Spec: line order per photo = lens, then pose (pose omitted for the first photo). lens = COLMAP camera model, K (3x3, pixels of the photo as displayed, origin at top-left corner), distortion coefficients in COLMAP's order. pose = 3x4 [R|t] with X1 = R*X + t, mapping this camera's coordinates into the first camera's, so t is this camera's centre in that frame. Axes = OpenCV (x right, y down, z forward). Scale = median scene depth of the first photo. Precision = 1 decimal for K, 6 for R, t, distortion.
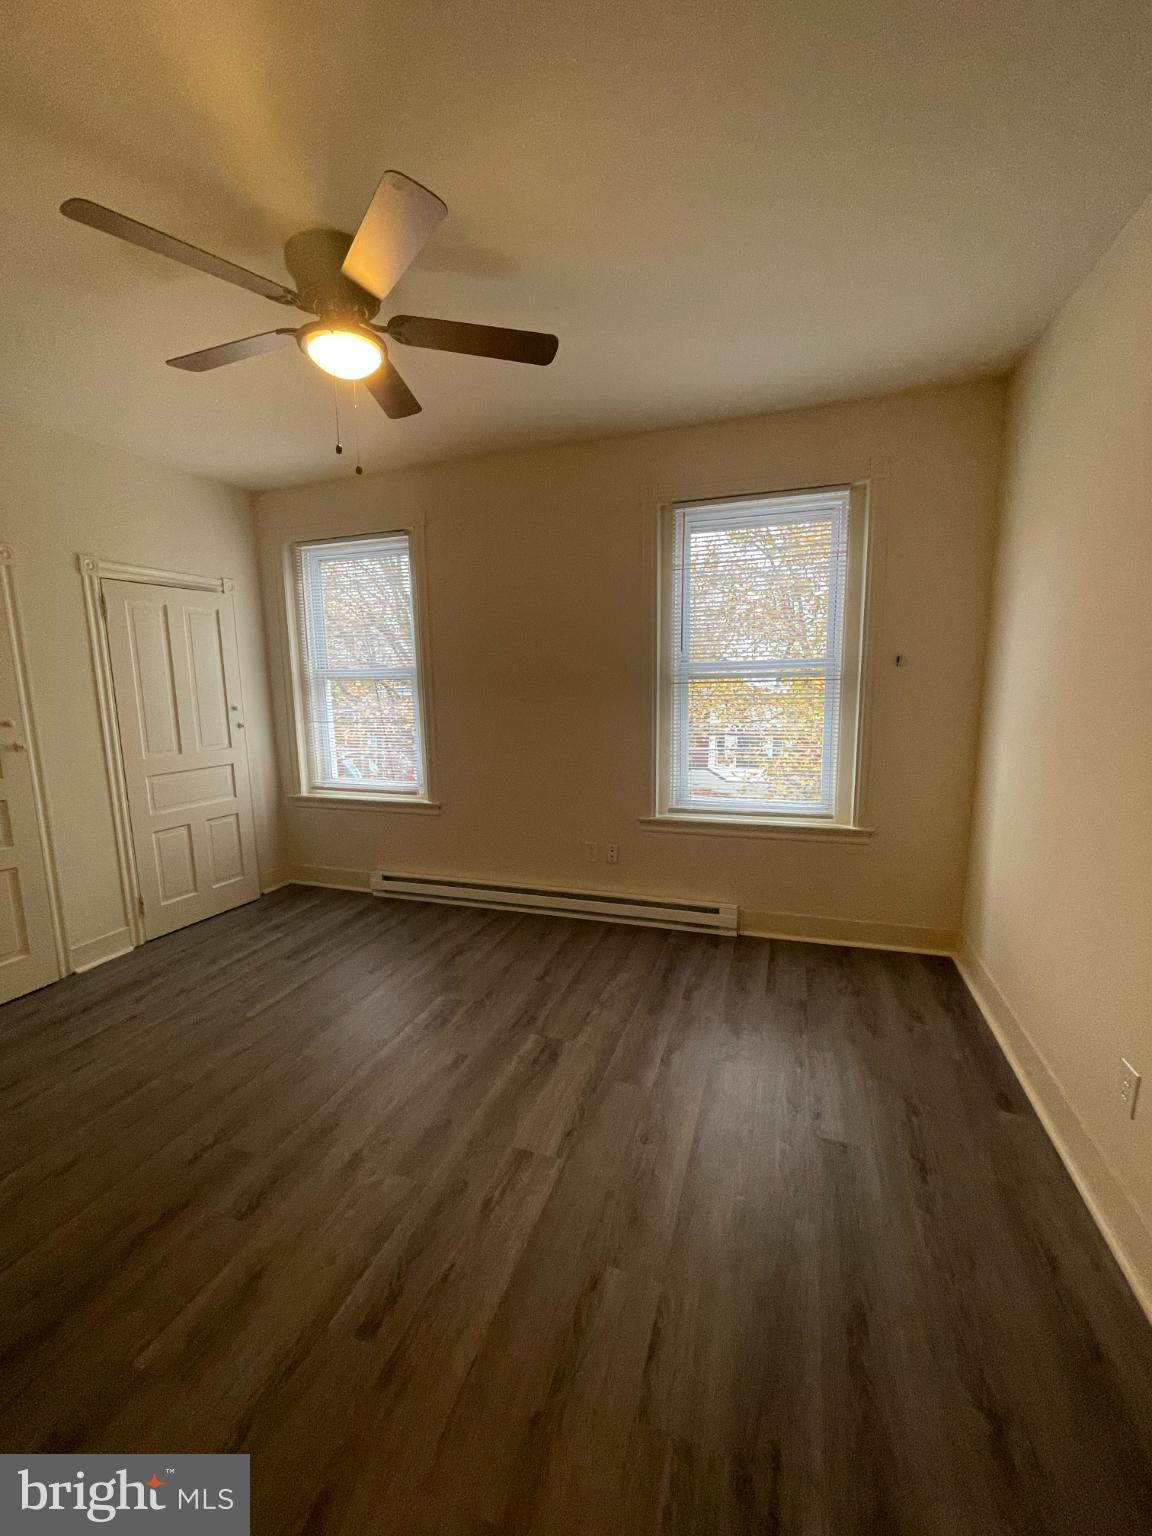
lens RADIAL K [[620.2, 0, 584.2], [0, 620.2, 768.8], [0, 0, 1]] dist [-0.001922, 0.001425]
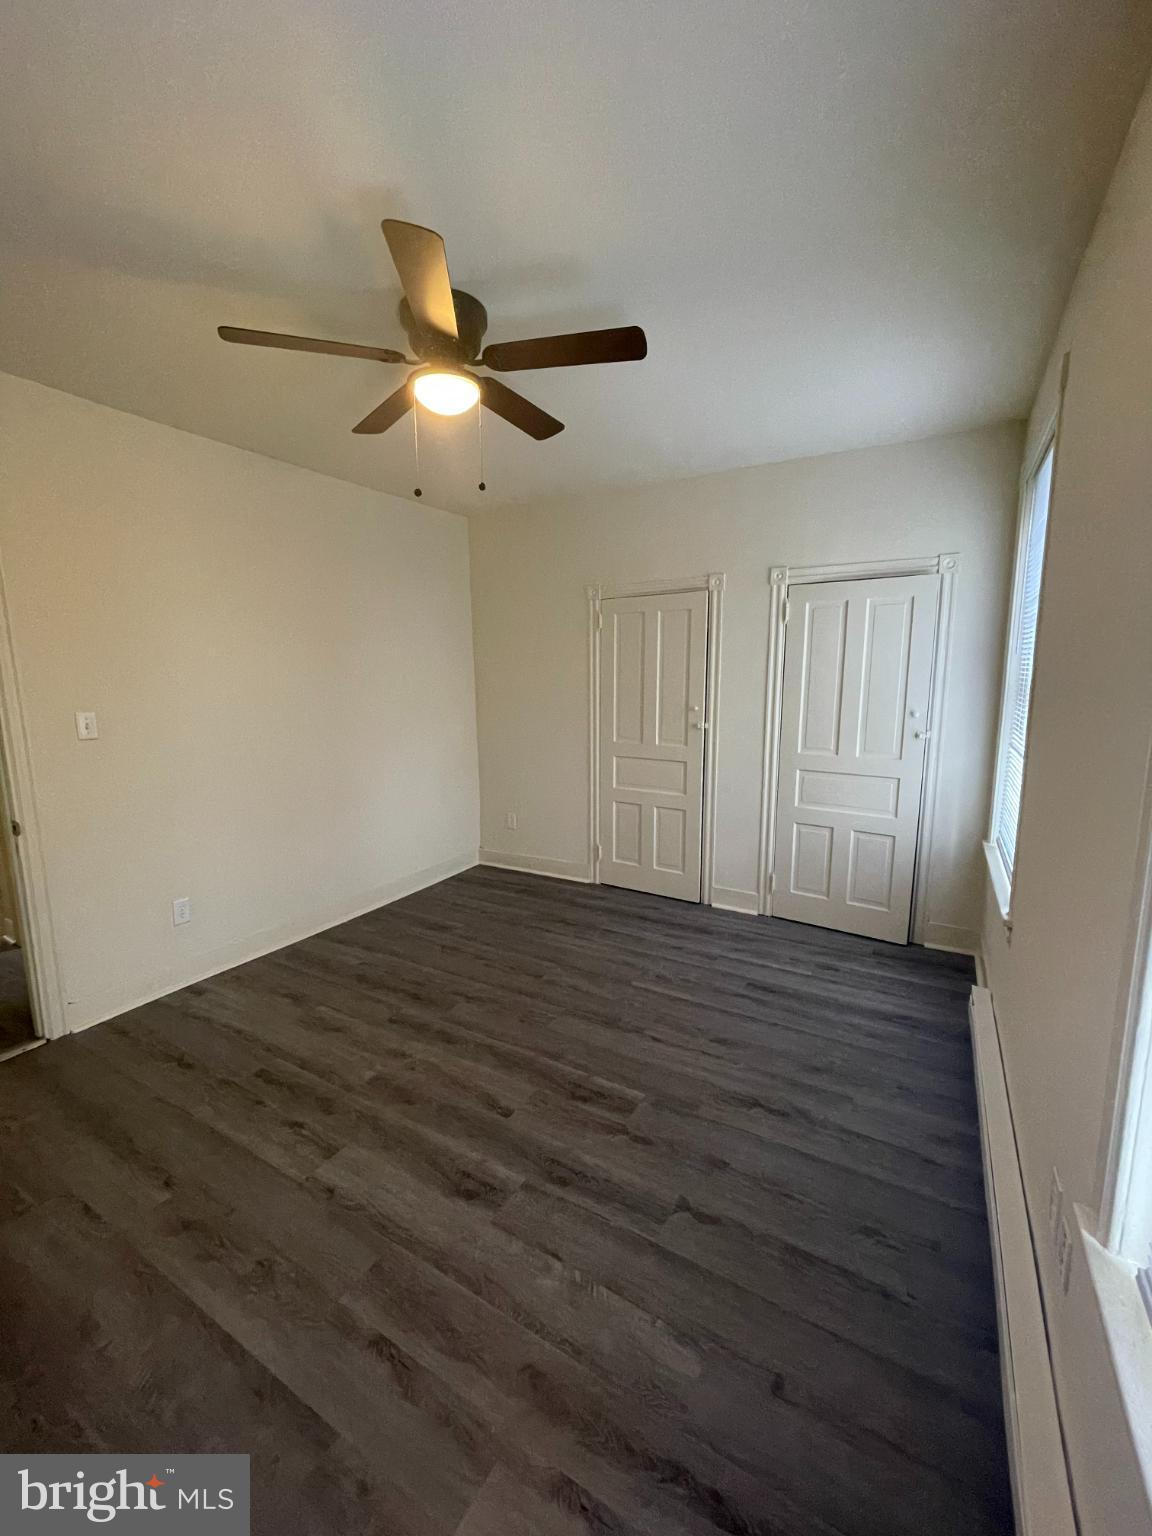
lens RADIAL K [[620.2, 0, 563.3], [0, 620.2, 768.5], [0, 0, 1]] dist [-0.001922, 0.001425]
pose [[-0.216524, 0.165923, -0.962074, 0.422257], [-0.140296, 0.969935, 0.198854, -0.153171], [0.966144, 0.178032, -0.186736, 0.869613]]
